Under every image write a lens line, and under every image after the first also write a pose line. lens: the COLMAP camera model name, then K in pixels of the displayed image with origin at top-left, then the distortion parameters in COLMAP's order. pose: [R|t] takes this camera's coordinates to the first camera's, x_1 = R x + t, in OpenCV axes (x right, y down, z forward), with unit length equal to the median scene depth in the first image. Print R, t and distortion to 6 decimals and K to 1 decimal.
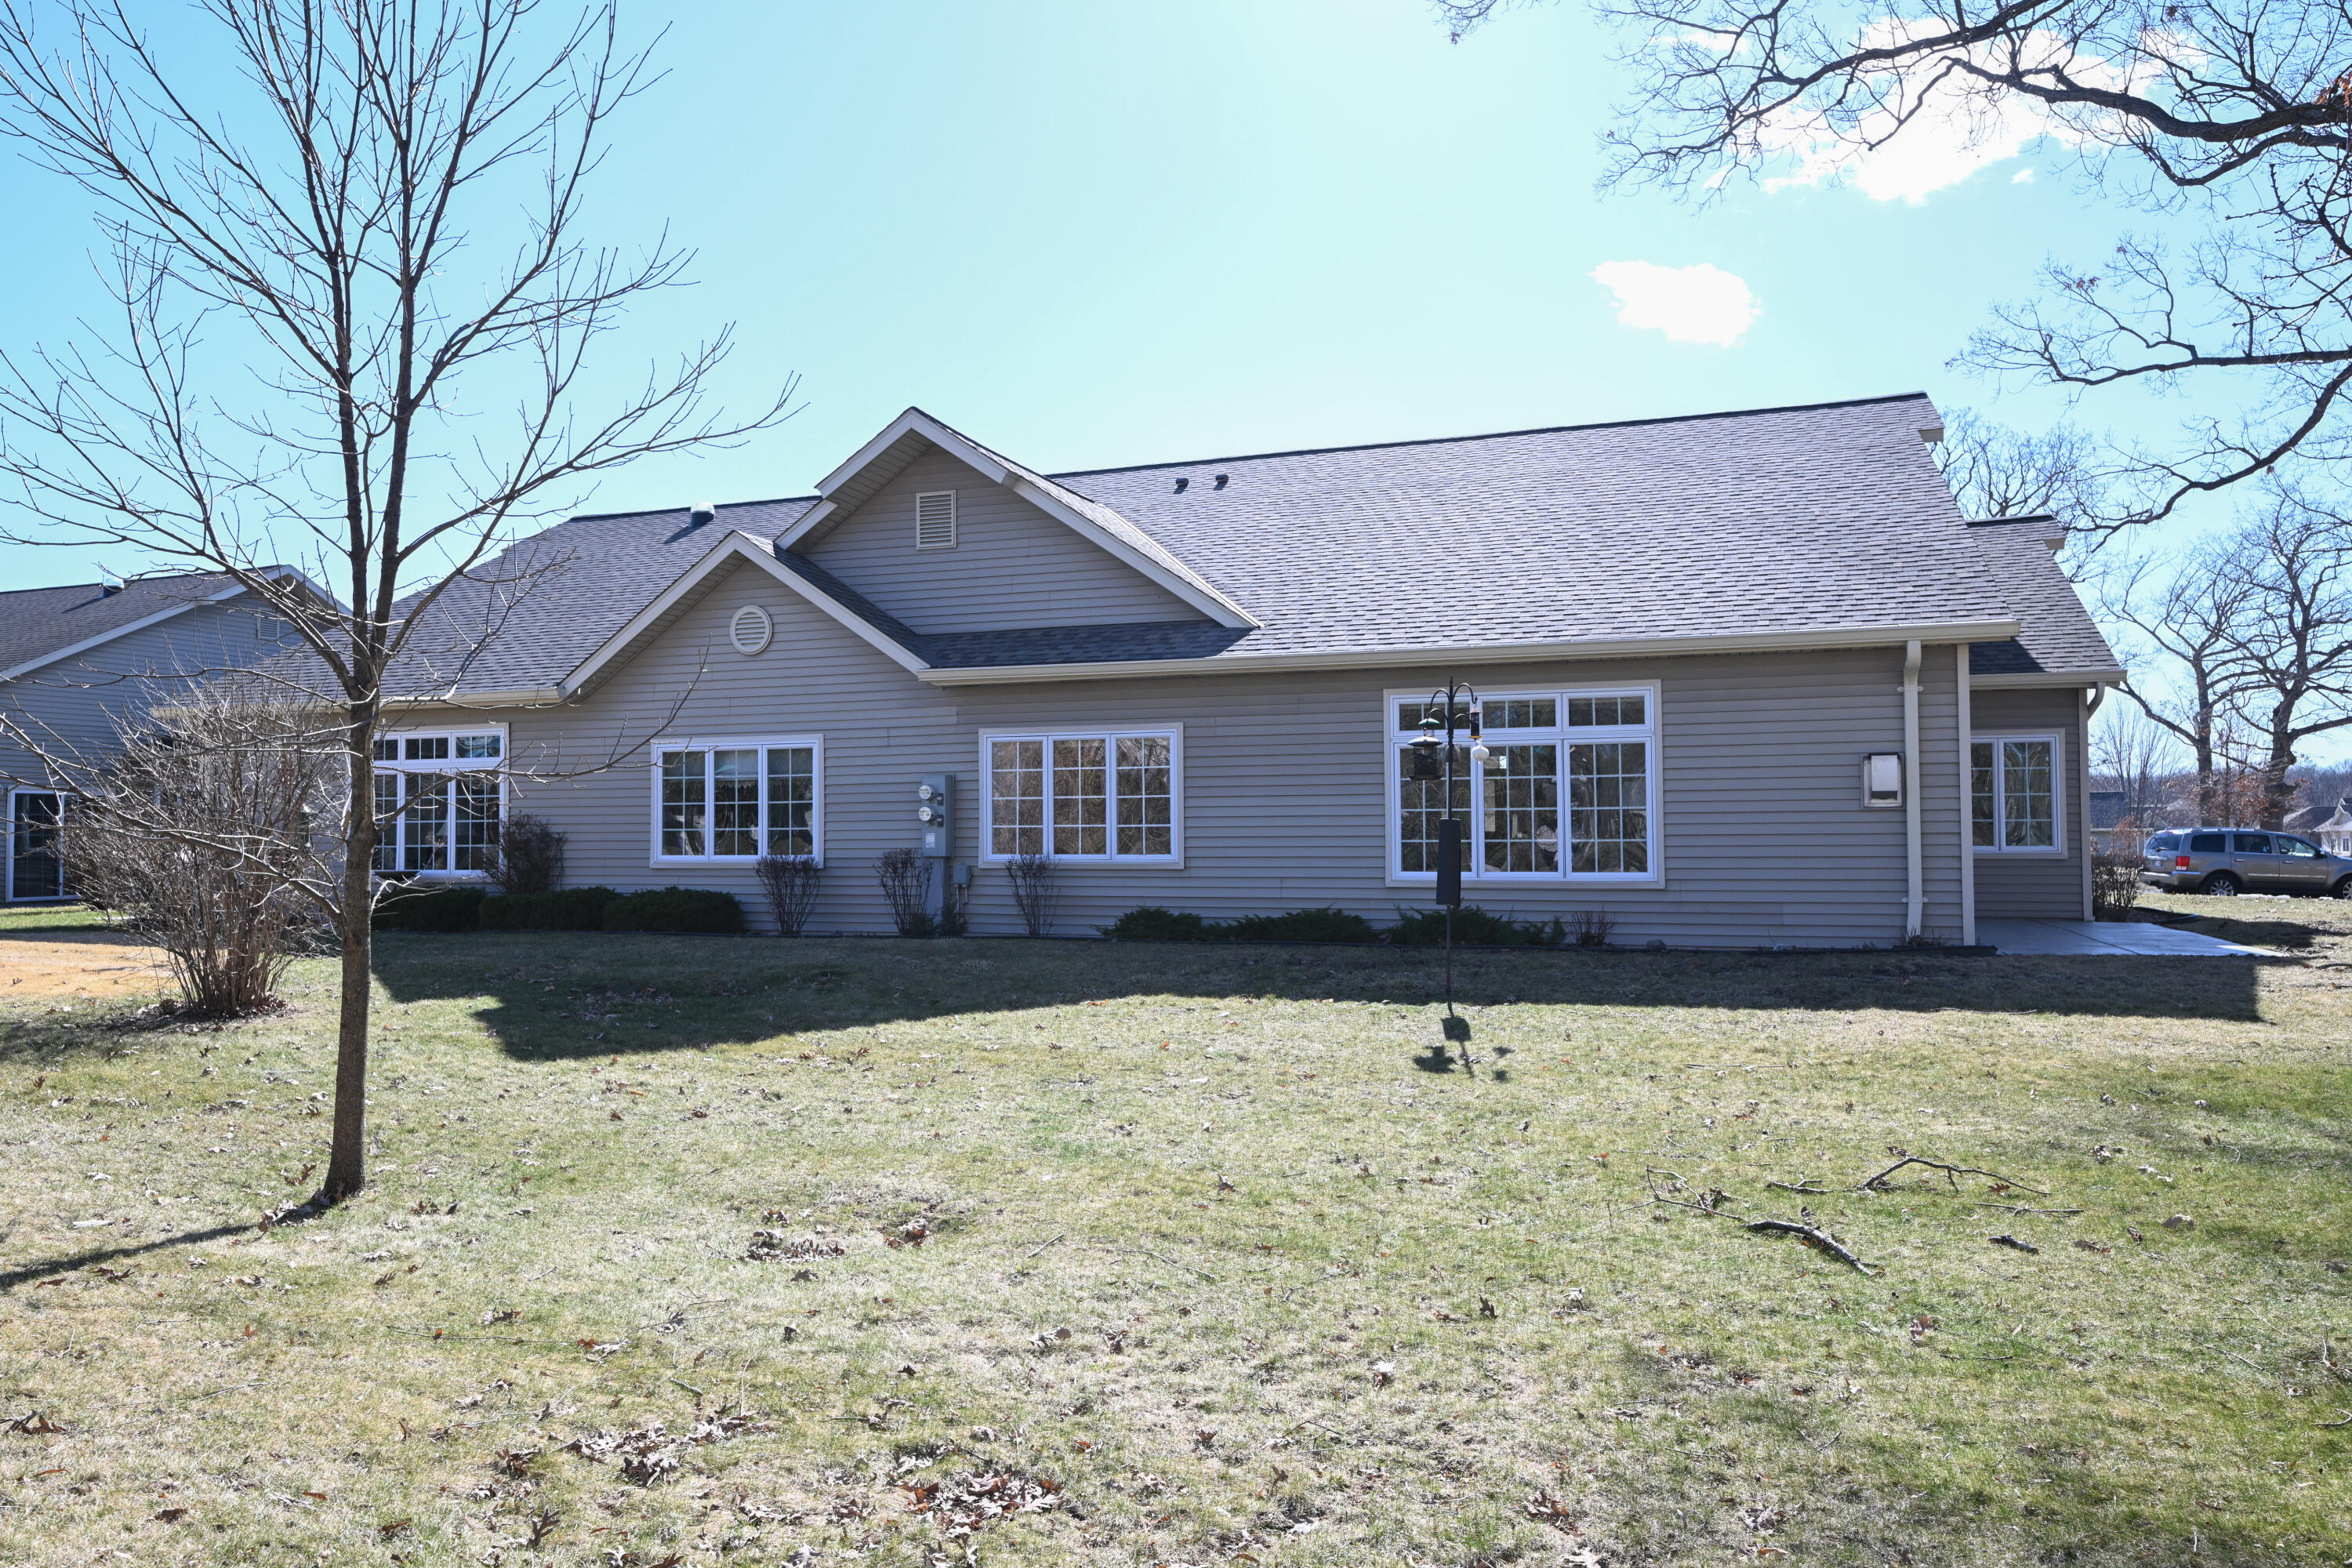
lens RADIAL K [[1480.7, 0, 1177.1], [0, 1480.7, 785.9], [0, 0, 1]] dist [-0.002977, -0.000067]
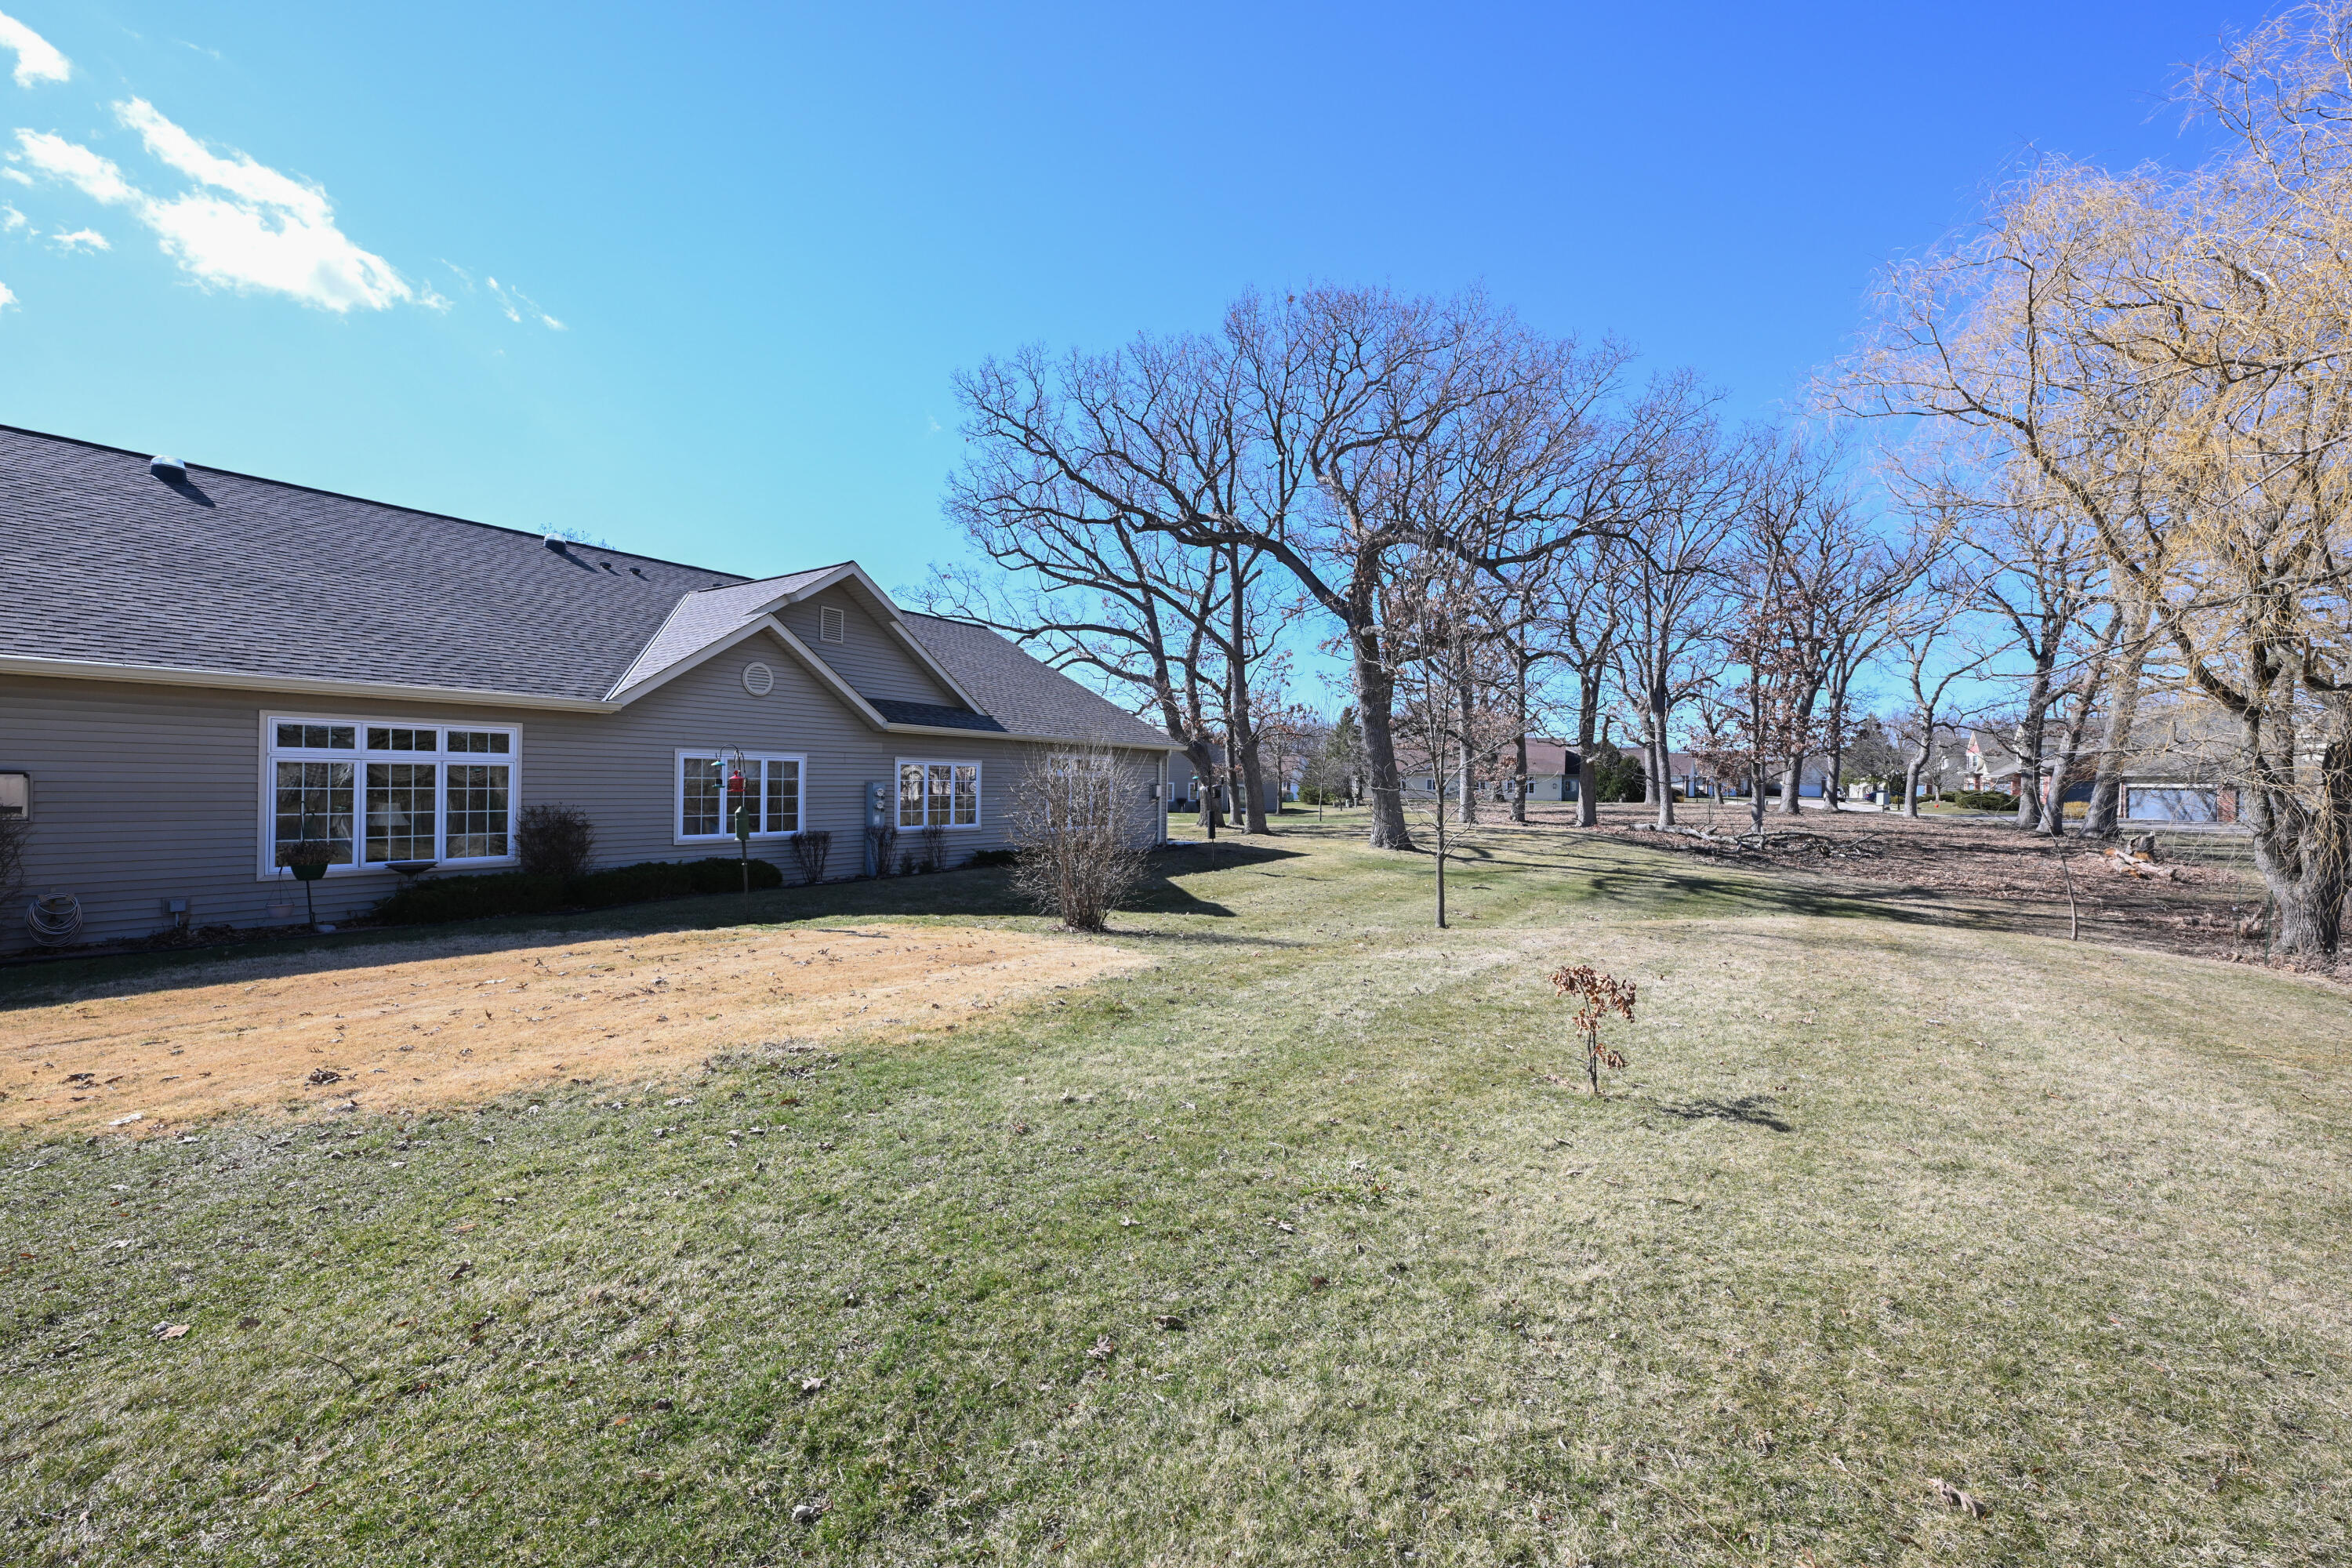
lens RADIAL K [[931.1, 0, 1178.6], [0, 931.1, 786.8], [0, 0, 1]] dist [-0.000221, -0.000029]
pose [[0.293750, 0.023048, 0.955604, -0.971736], [-0.006660, 0.999734, -0.022066, 0.017767], [-0.955859, 0.000118, 0.293825, 0.311153]]
